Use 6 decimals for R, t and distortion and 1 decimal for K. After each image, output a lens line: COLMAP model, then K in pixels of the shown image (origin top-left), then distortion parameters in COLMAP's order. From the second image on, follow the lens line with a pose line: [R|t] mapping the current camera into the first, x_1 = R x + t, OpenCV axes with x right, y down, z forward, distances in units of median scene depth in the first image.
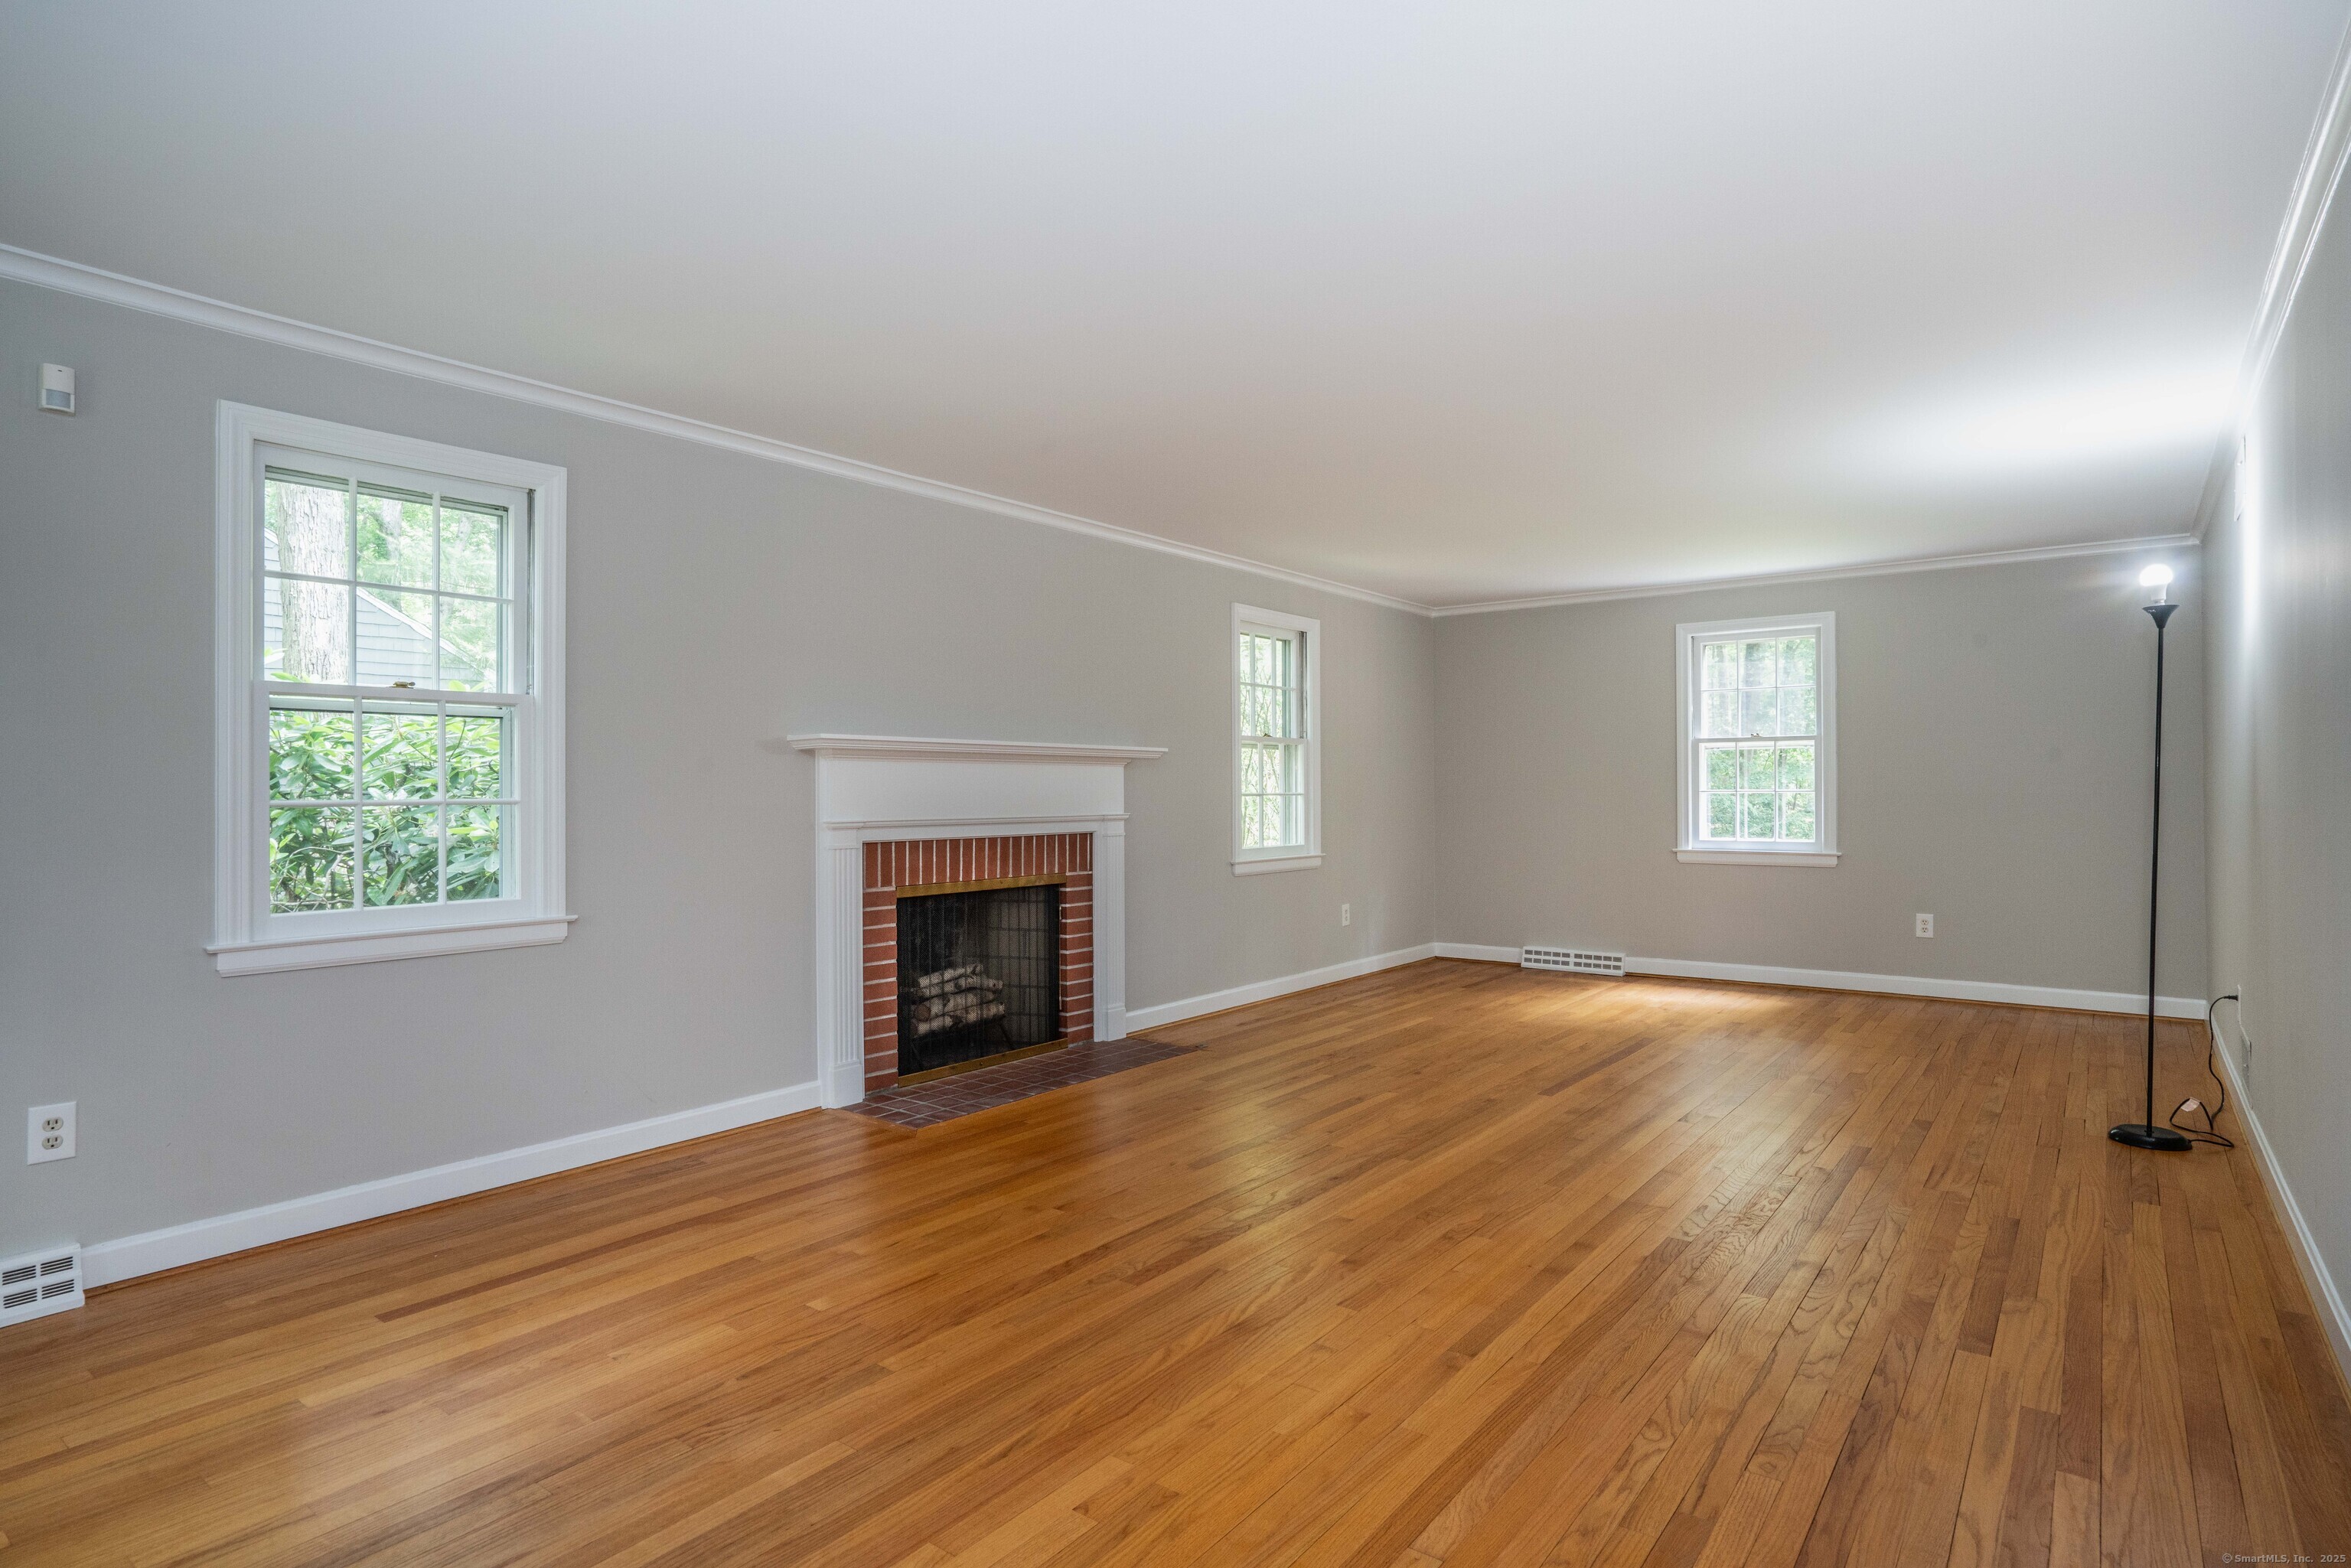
lens RADIAL K [[1215.9, 0, 1184.2], [0, 1215.9, 786.7], [0, 0, 1]] dist [-0.002711, 0.003807]
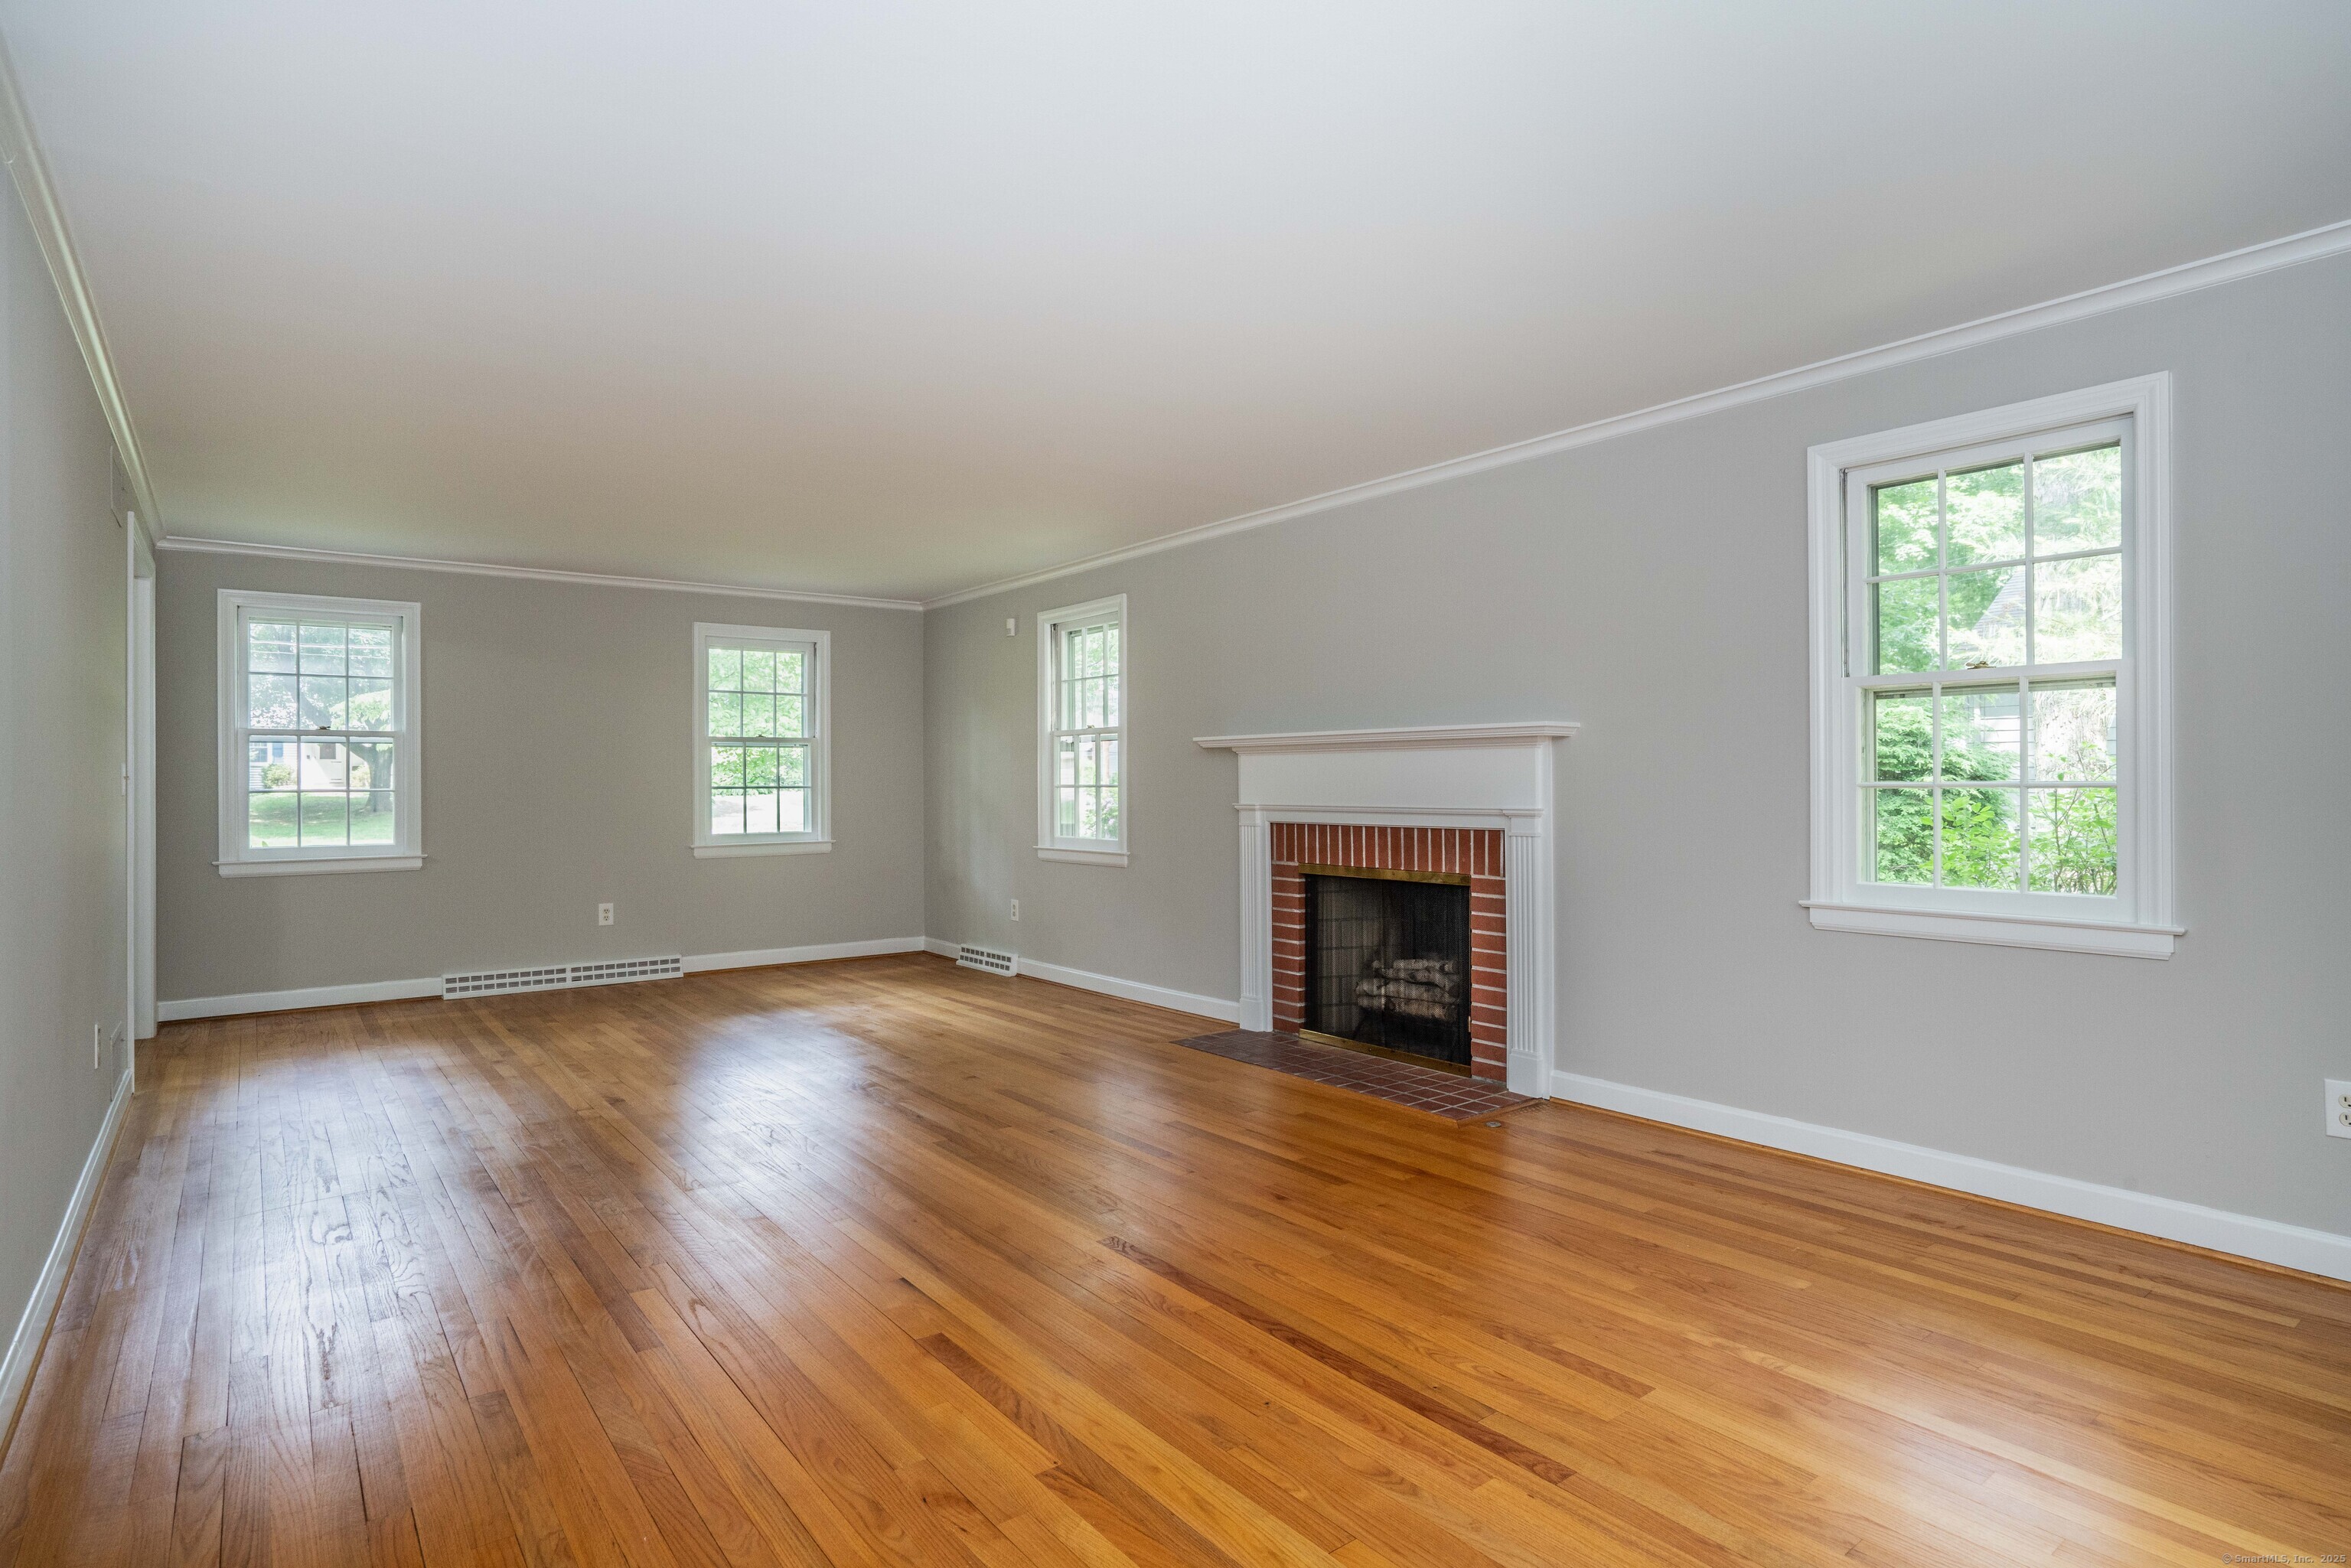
lens RADIAL K [[1215.9, 0, 1176.4], [0, 1215.9, 791.9], [0, 0, 1]] dist [-0.002711, 0.003807]
pose [[-0.250690, 0.013035, -0.967980, 0.801712], [0.013625, 0.999858, 0.009936, 0.001664], [0.967972, -0.010698, -0.250831, 1.039885]]
